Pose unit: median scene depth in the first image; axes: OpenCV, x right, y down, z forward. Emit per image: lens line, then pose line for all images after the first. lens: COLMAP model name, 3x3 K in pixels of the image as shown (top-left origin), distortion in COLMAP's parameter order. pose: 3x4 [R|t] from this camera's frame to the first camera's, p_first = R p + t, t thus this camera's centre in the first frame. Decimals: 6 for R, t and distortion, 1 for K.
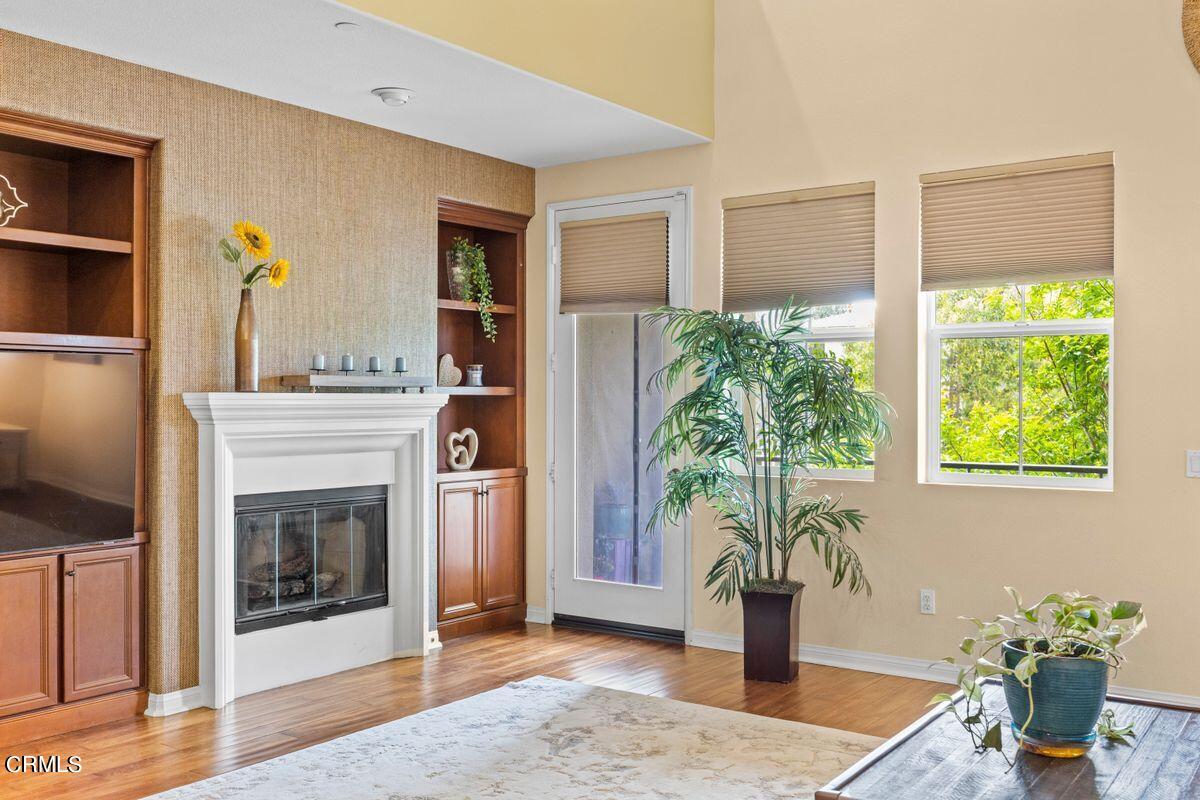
lens RADIAL K [[1107.8, 0, 605.5], [0, 1107.8, 399.4], [0, 0, 1]] dist [0.004916, 0.000000]
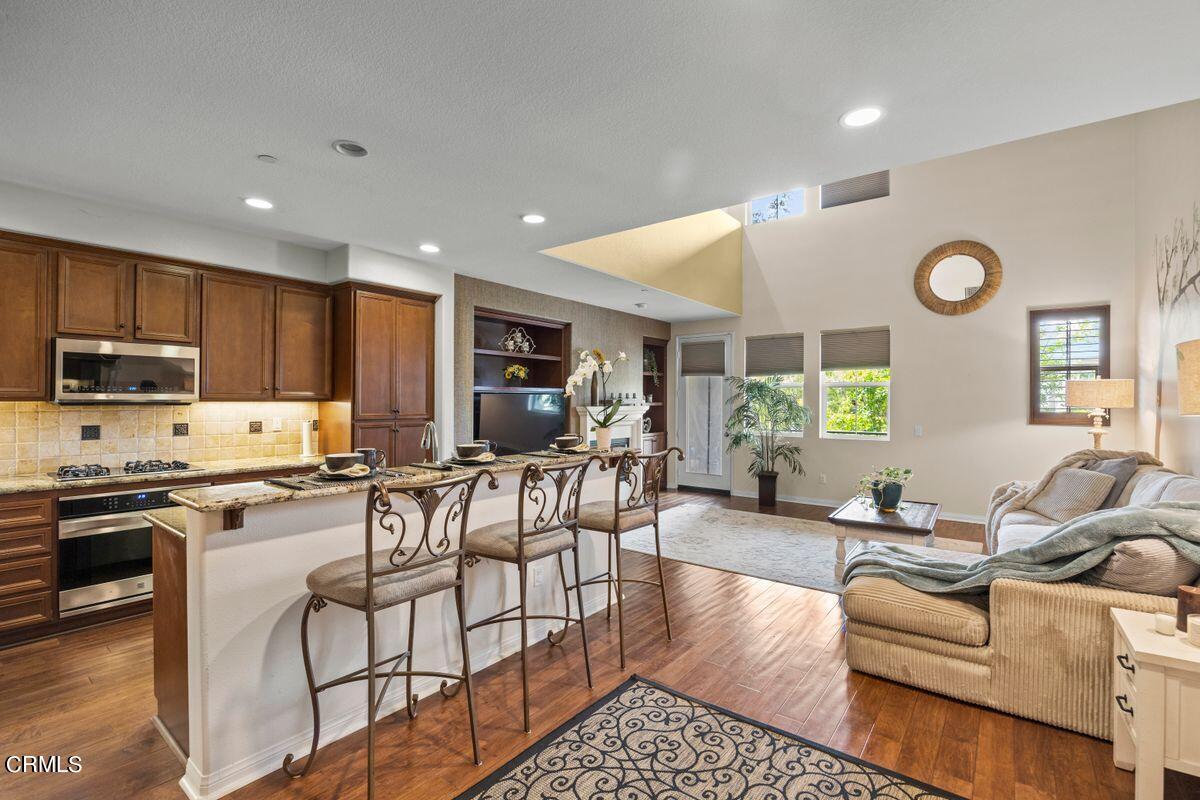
lens RADIAL K [[529.3, 0, 593.7], [0, 529.3, 398.0], [0, 0, 1]] dist [-0.012823, 0.000779]
pose [[0.999401, 0.002037, -0.034552, -0.258262], [-0.002082, 0.999997, -0.001253, -0.025017], [0.034549, 0.001324, 0.999402, -0.395861]]
